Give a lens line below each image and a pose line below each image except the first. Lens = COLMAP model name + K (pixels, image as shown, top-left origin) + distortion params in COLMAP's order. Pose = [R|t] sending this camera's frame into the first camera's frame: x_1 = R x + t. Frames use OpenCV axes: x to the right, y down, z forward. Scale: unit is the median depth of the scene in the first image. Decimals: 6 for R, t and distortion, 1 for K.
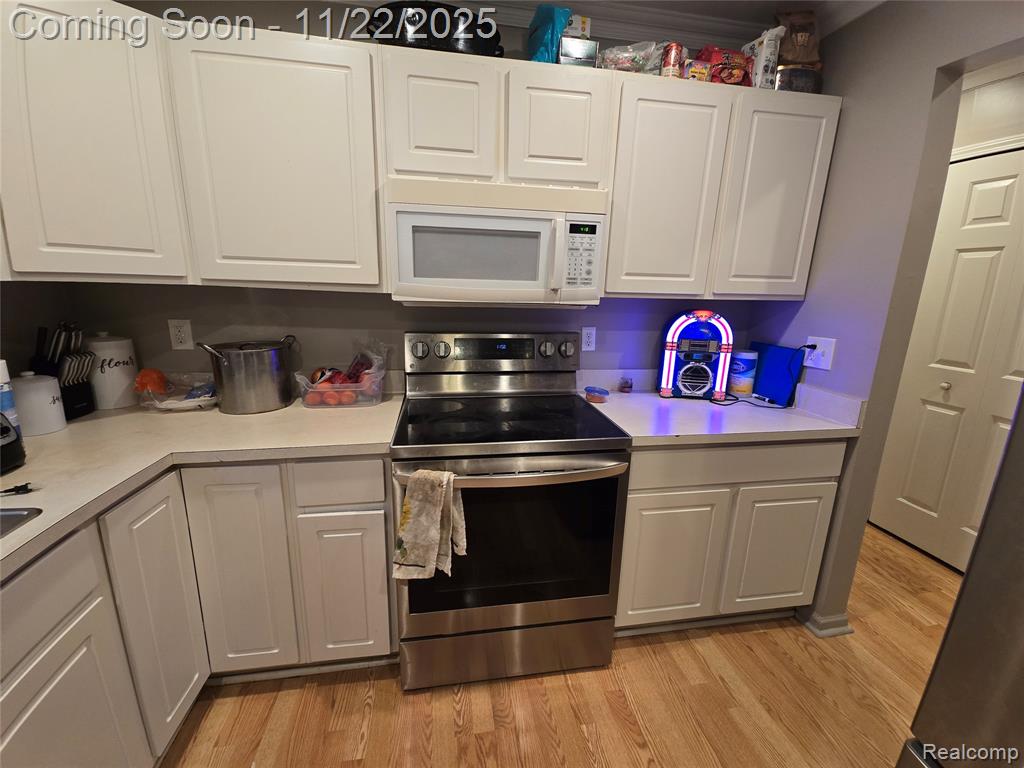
lens RADIAL K [[415.4, 0, 511.7], [0, 415.4, 384.8], [0, 0, 1]] dist [0.010143, -0.008585]
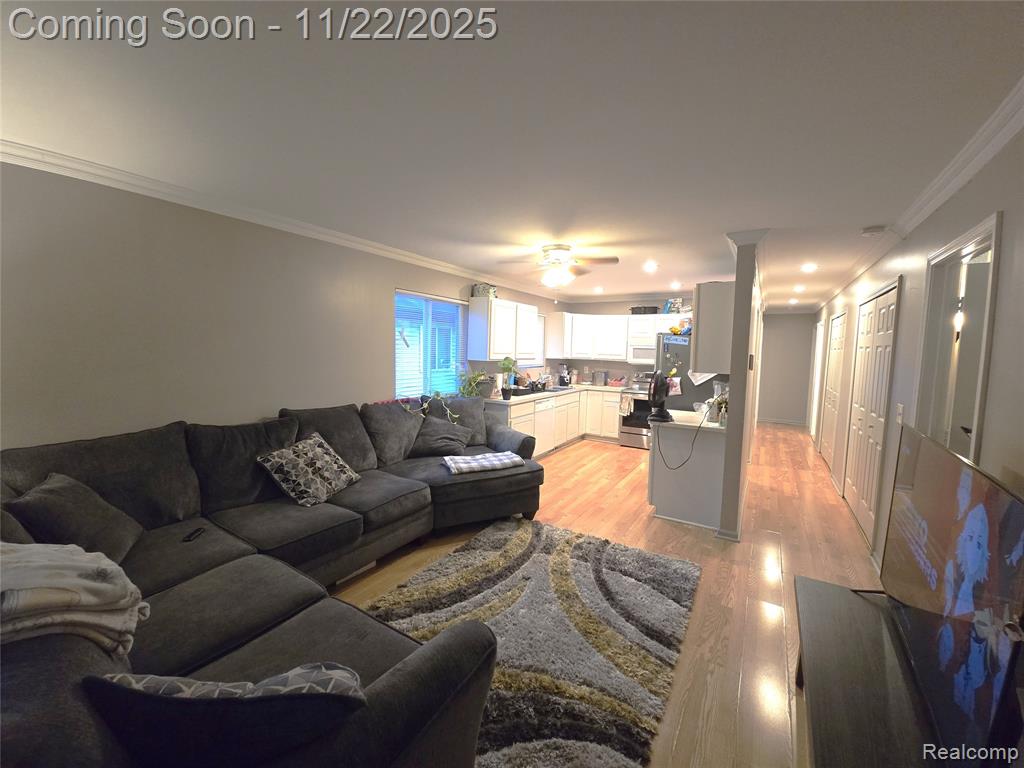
lens RADIAL K [[415.4, 0, 511.7], [0, 415.4, 384.8], [0, 0, 1]] dist [0.010143, -0.008585]
pose [[0.748023, 0.053614, -0.661504, 1.912837], [-0.157728, 0.982535, -0.098724, 0.734584], [0.644658, 0.178185, 0.743415, -3.415876]]
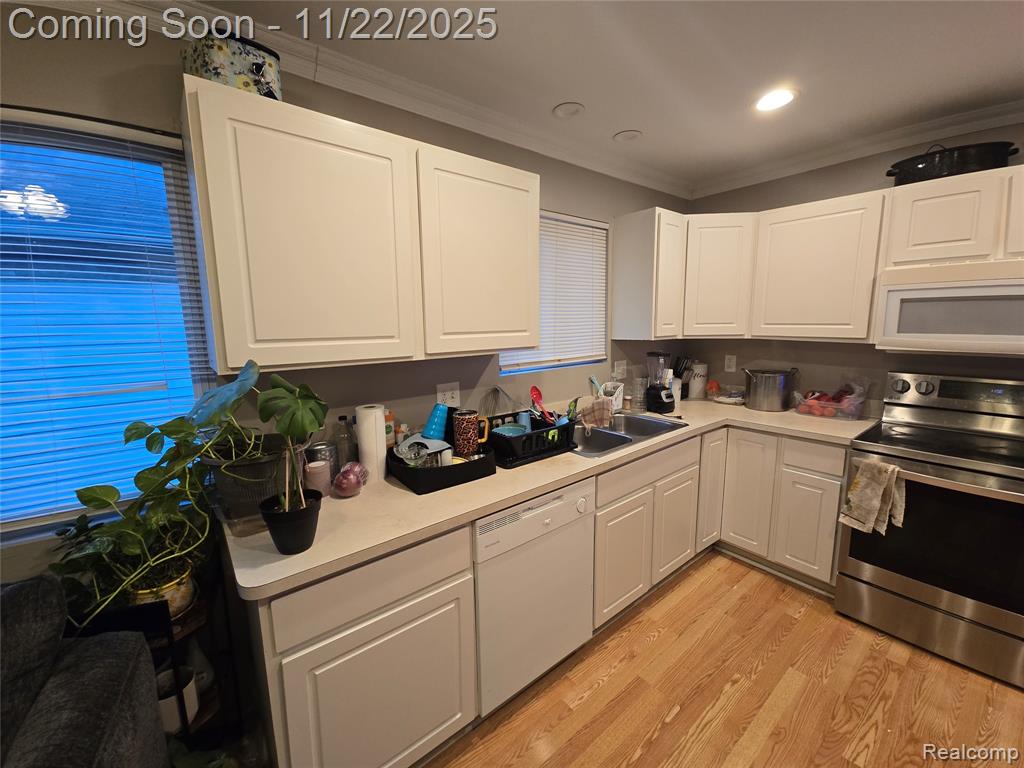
lens RADIAL K [[415.4, 0, 511.7], [0, 415.4, 384.8], [0, 0, 1]] dist [0.010143, -0.008585]
pose [[0.483768, 0.101463, -0.869295, 0.396477], [-0.168456, 0.985480, 0.021277, 0.110612], [0.858831, 0.136145, 0.493836, -0.839324]]
